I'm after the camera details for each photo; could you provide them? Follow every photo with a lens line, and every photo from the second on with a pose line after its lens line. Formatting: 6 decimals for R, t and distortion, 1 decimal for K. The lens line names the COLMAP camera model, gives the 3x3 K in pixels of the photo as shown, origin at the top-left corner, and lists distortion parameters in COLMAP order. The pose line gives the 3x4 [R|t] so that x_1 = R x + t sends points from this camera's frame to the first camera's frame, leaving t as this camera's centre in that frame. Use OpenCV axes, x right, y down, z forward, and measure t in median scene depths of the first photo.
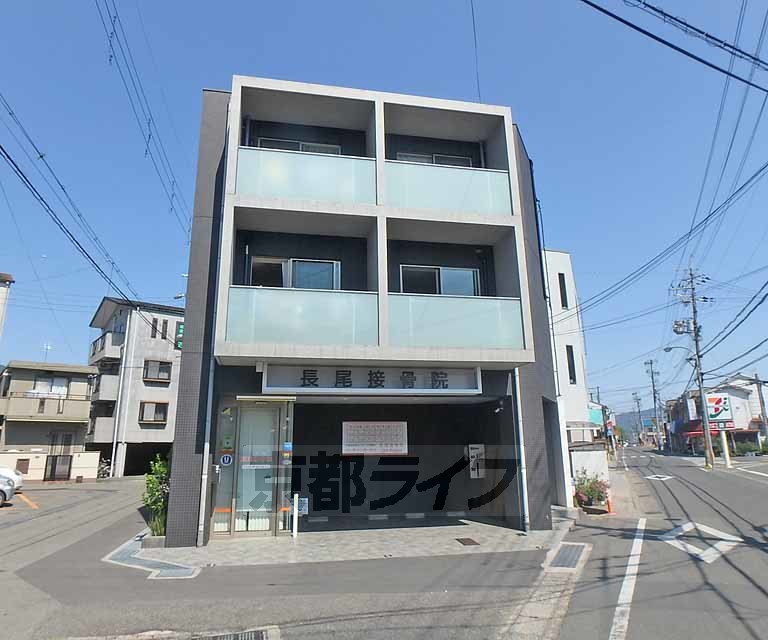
lens RADIAL K [[529.8, 0, 384.0], [0, 529.8, 320.0], [0, 0, 1]] dist [-0.054776, 0.002416]
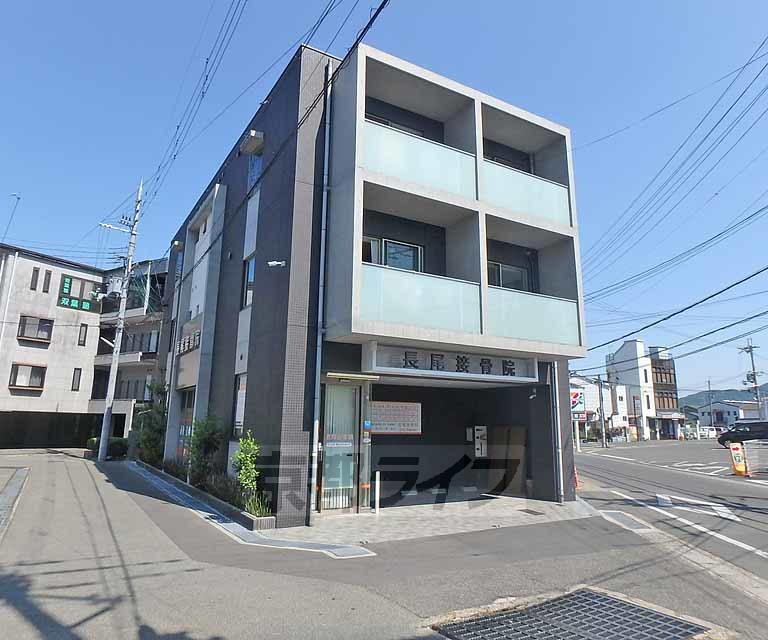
lens RADIAL K [[537.3, 0, 384.0], [0, 537.3, 320.0], [0, 0, 1]] dist [-0.050601, -0.000819]
pose [[0.946393, 0.087931, 0.310819, -0.437184], [-0.100503, 0.994632, 0.024633, 0.010925], [-0.306985, -0.054550, 0.950150, 0.022572]]
